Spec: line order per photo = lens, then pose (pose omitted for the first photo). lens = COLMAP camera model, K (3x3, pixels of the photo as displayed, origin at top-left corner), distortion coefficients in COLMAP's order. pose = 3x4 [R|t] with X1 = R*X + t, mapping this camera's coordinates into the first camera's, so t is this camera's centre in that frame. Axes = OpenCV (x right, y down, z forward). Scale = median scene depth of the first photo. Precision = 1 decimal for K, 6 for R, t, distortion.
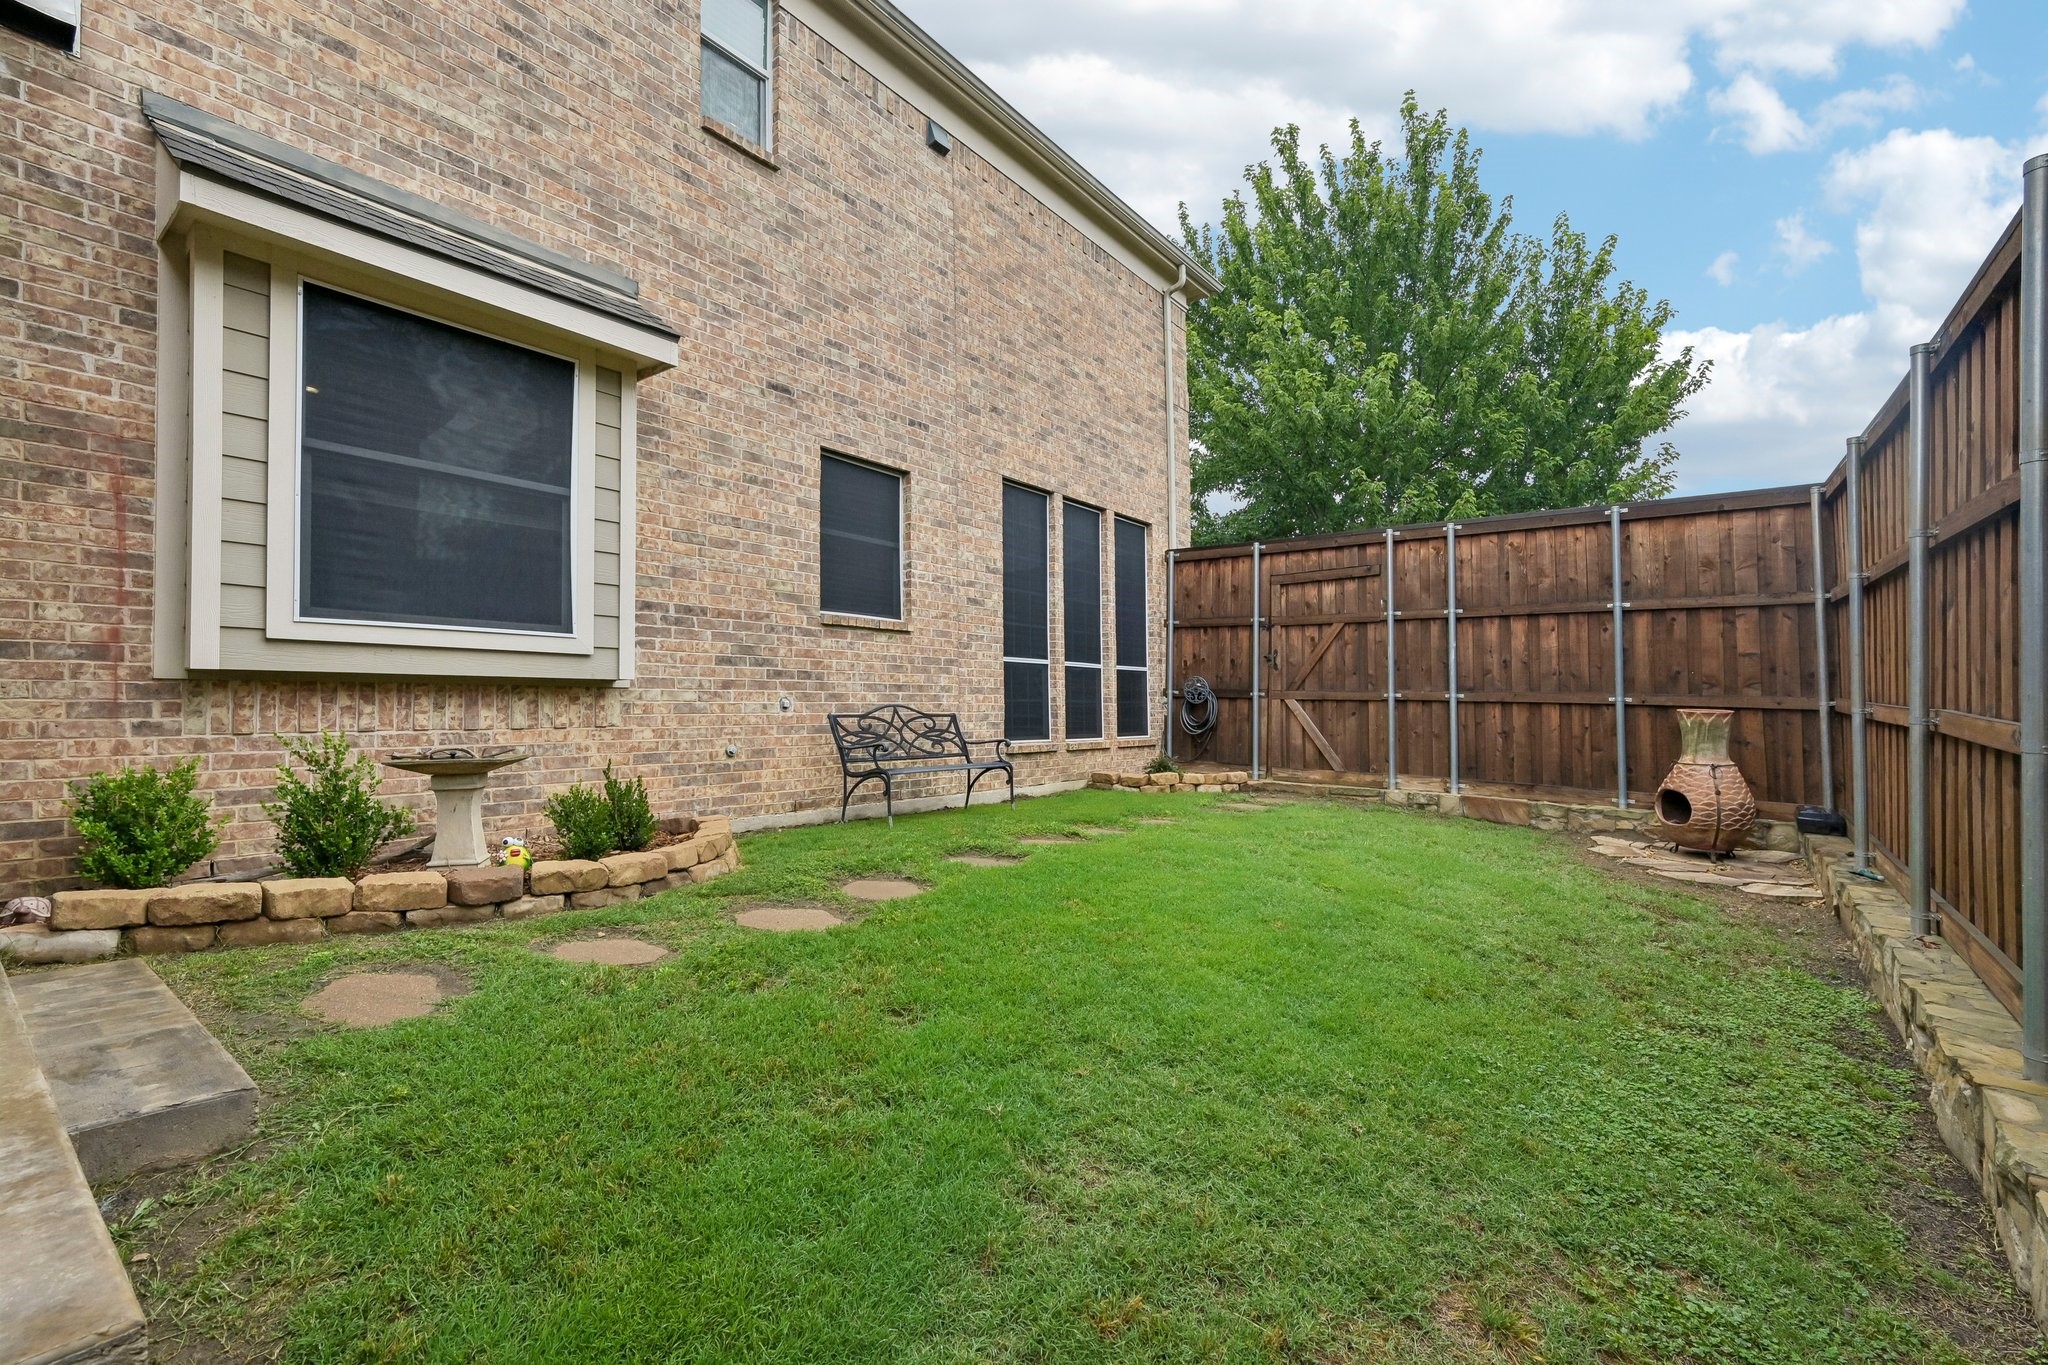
lens RADIAL K [[890.7, 0, 1024.0], [0, 890.7, 682.5], [0, 0, 1]] dist [-0.001695, 0.000152]
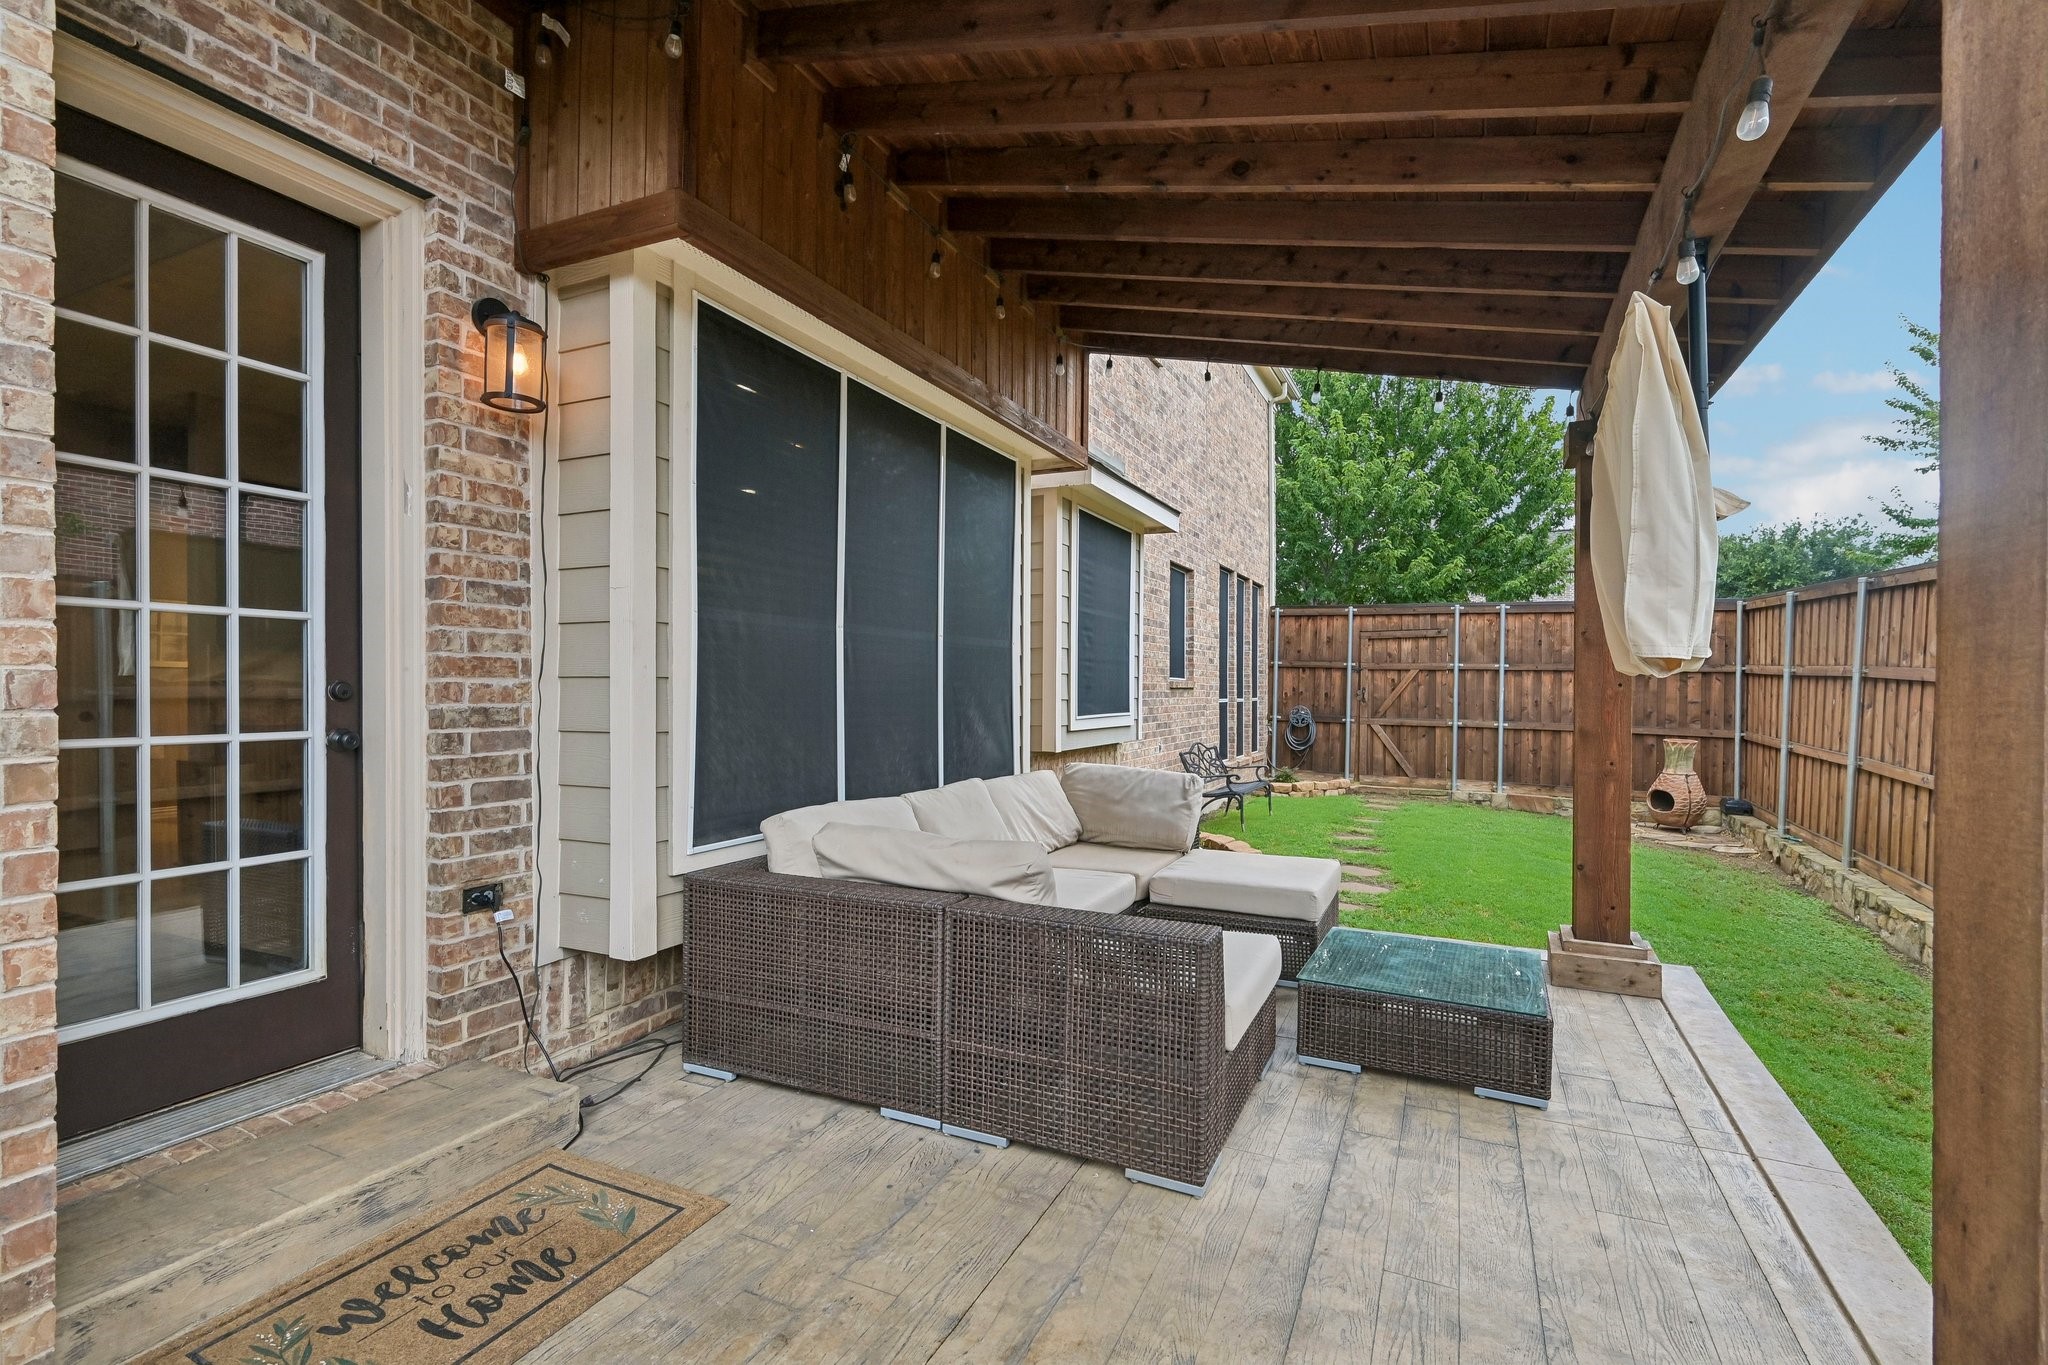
lens RADIAL K [[952.1, 0, 1024.0], [0, 952.1, 682.5], [0, 0, 1]] dist [-0.000172, -0.000341]
pose [[0.974076, 0.000671, 0.226219, -0.606899], [-0.005527, 0.999768, 0.020830, -0.079864], [-0.226152, -0.021541, 0.973854, -0.313409]]
